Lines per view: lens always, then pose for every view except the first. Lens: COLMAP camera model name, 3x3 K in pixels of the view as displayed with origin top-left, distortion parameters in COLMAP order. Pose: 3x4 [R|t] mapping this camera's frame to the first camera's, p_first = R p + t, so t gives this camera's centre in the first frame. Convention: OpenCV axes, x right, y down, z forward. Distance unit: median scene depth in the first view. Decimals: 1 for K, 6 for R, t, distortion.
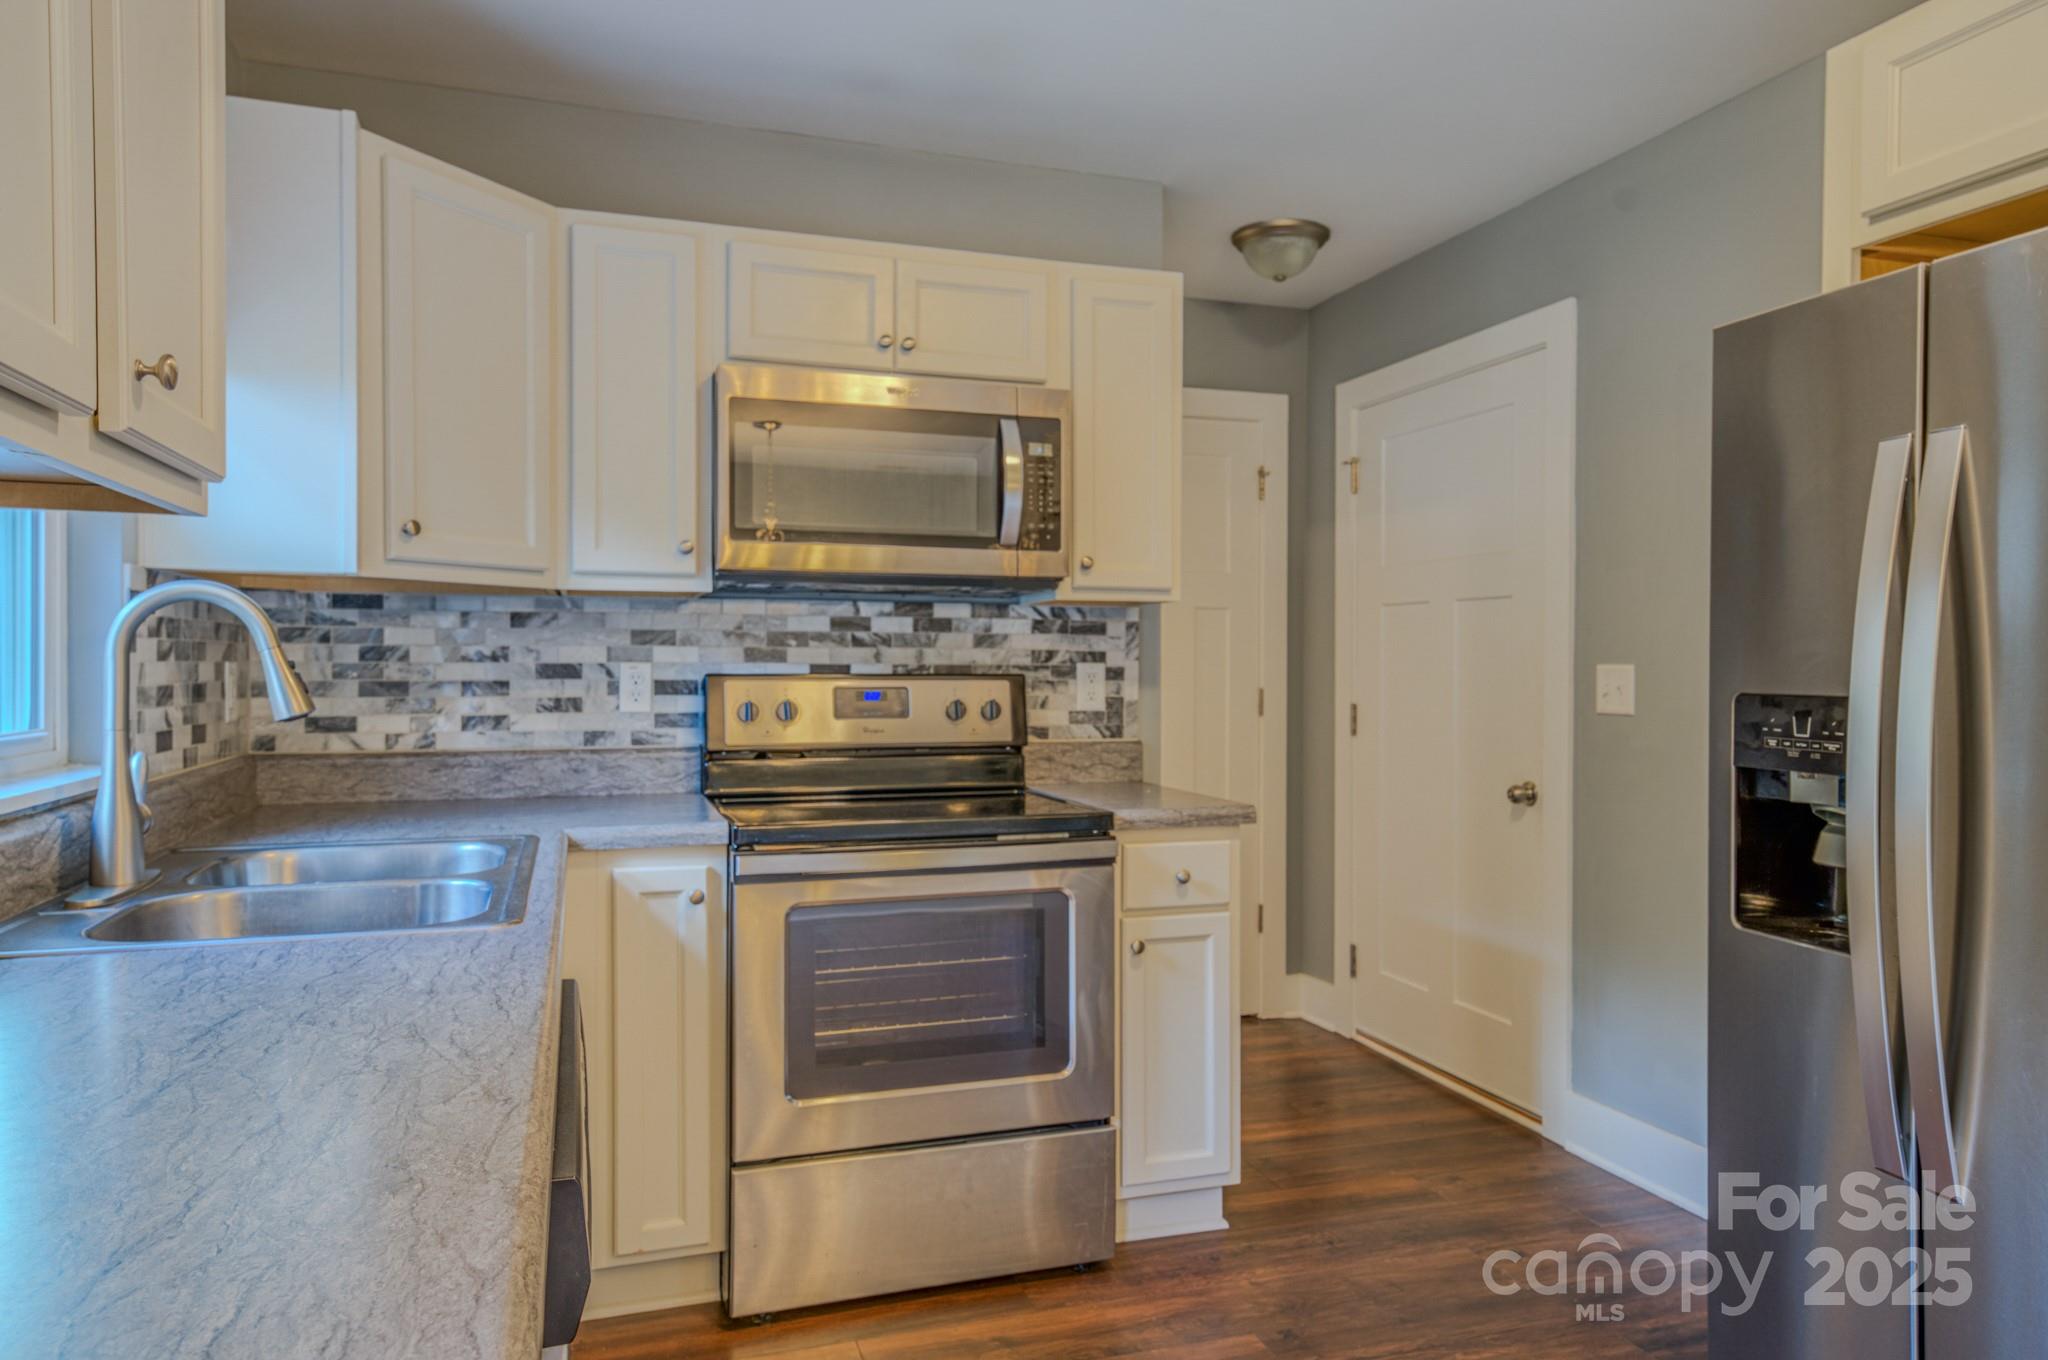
lens RADIAL K [[1334.4, 0, 1022.6], [0, 1334.4, 672.9], [0, 0, 1]] dist [0.022842, 0.008013]
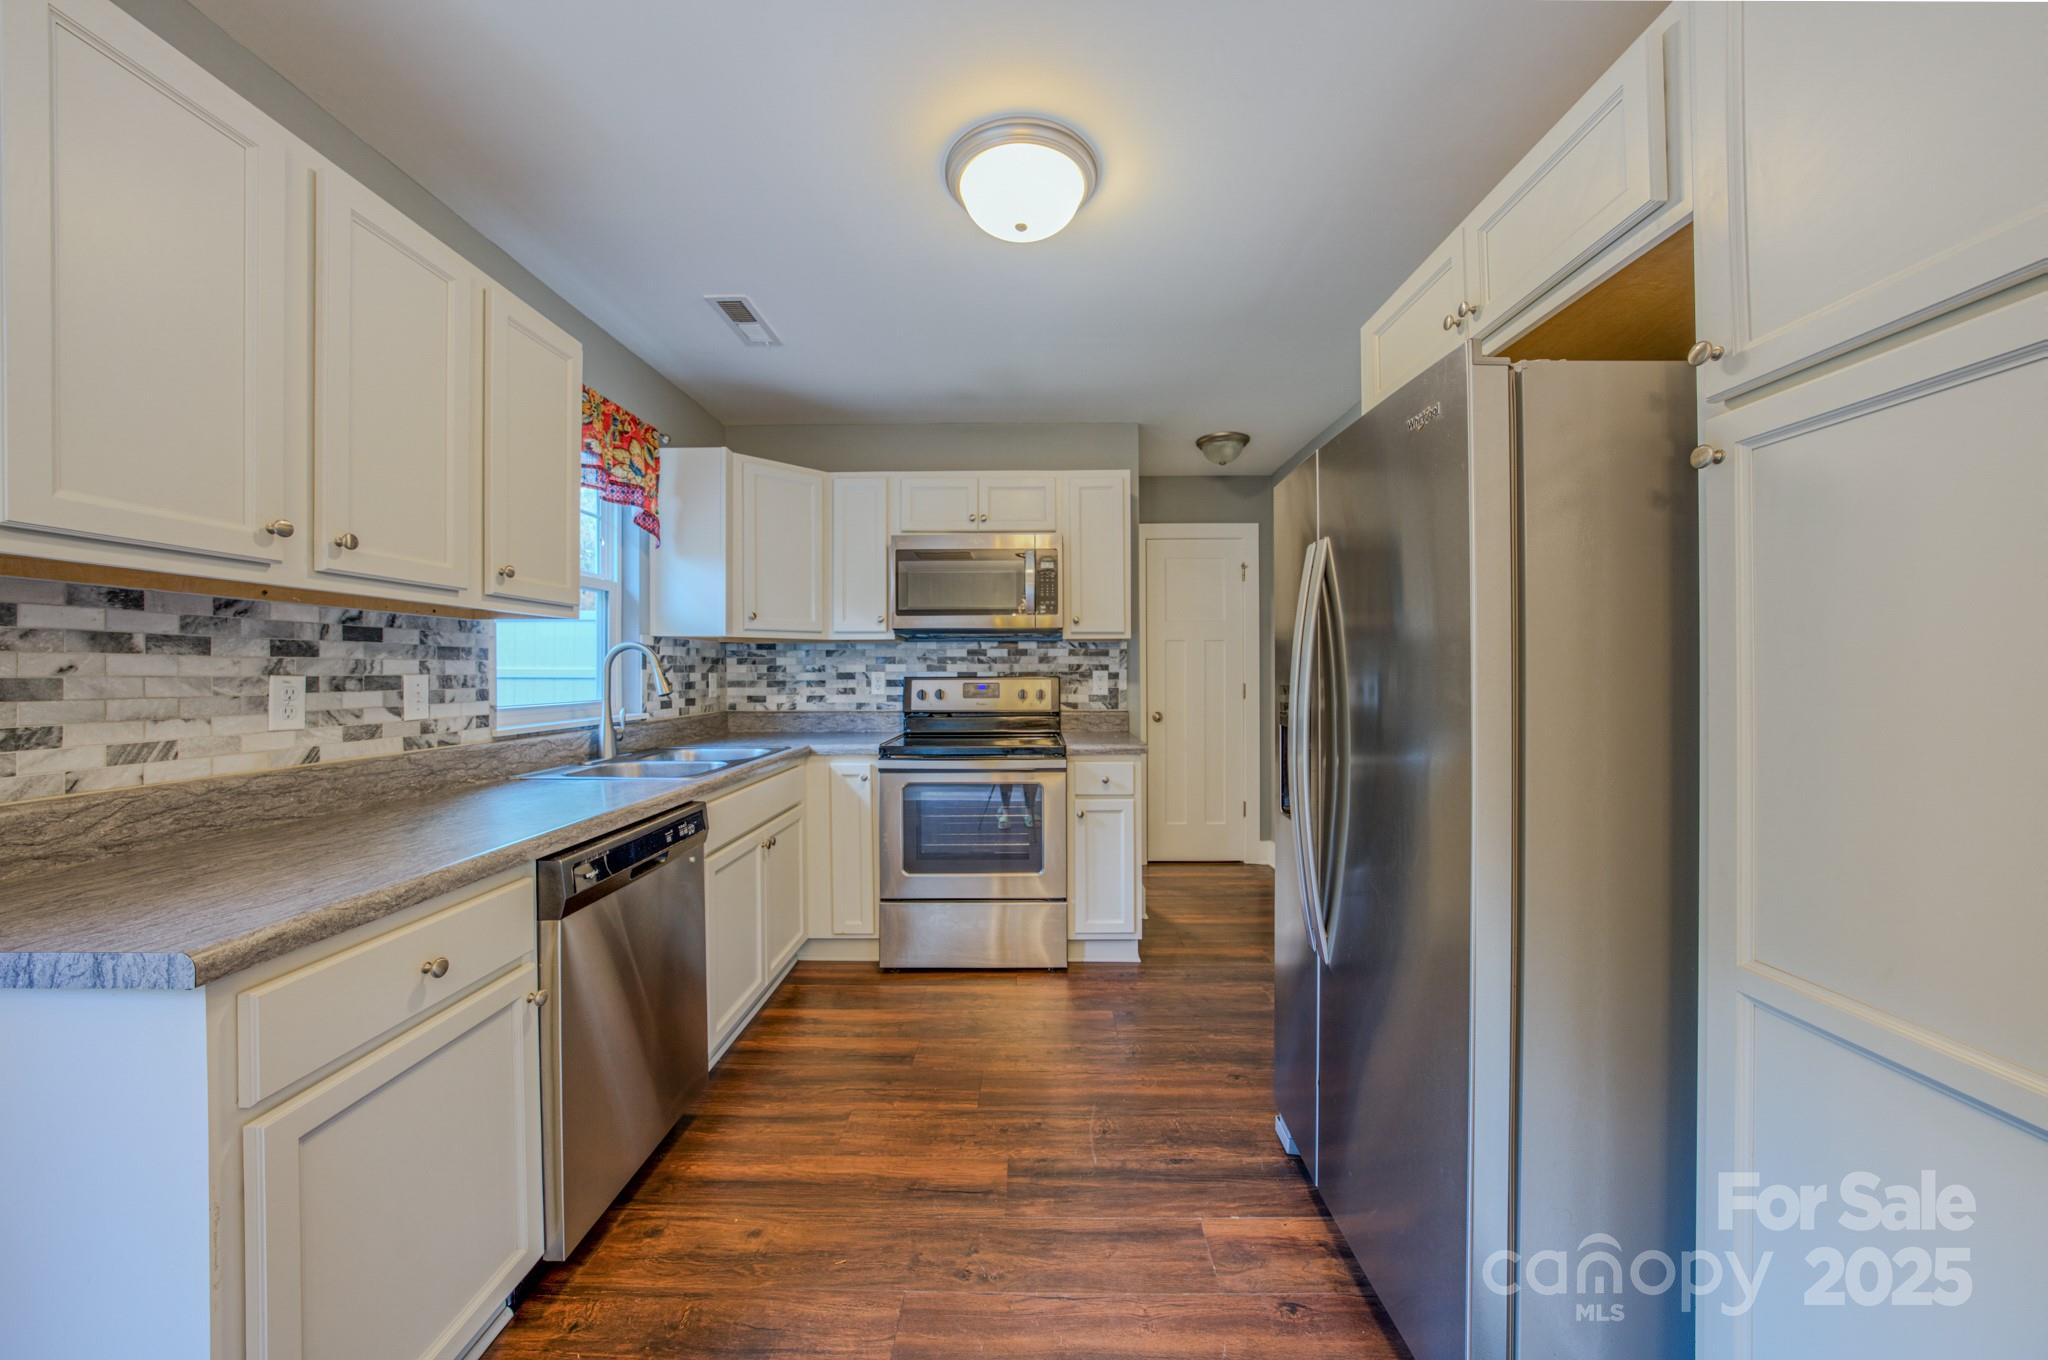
lens RADIAL K [[704.8, 0, 1028.8], [0, 704.8, 672.6], [0, 0, 1]] dist [-0.019266, 0.003023]
pose [[0.947989, -0.005959, -0.318246, 0.324450], [0.004279, 0.999973, -0.005977, 0.001349], [0.318273, 0.004305, 0.947989, -0.016338]]
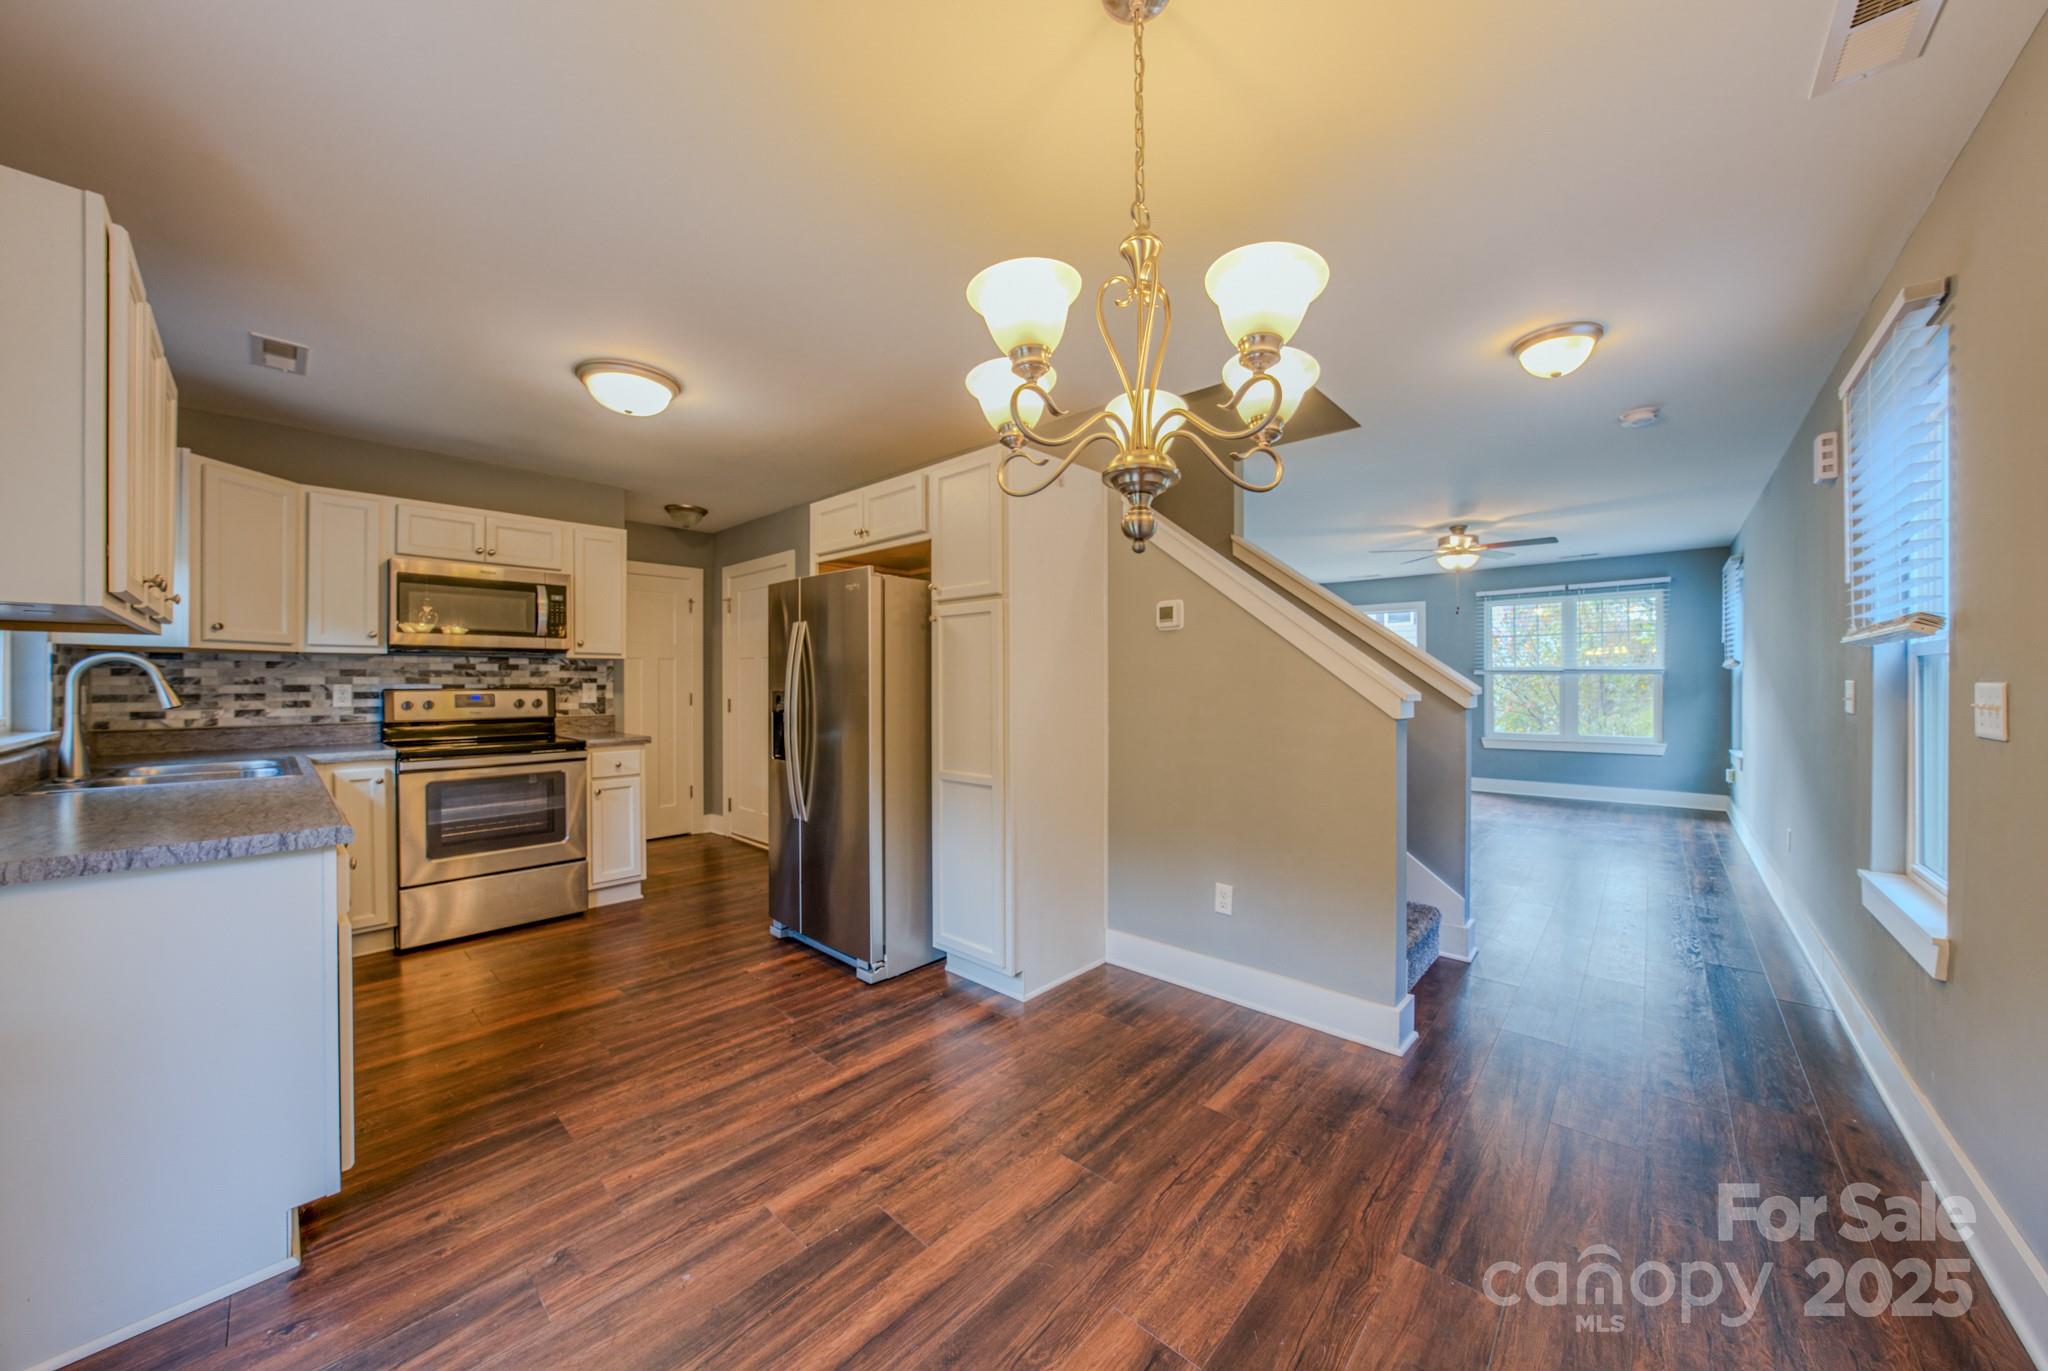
lens RADIAL K [[704.8, 0, 1027.0], [0, 704.8, 681.5], [0, 0, 1]] dist [-0.019266, 0.003023]
pose [[0.868972, -0.004558, 0.494841, 0.129764], [0.008157, 0.999954, -0.005113, 0.002742], [-0.494795, 0.008479, 0.868968, -0.569589]]
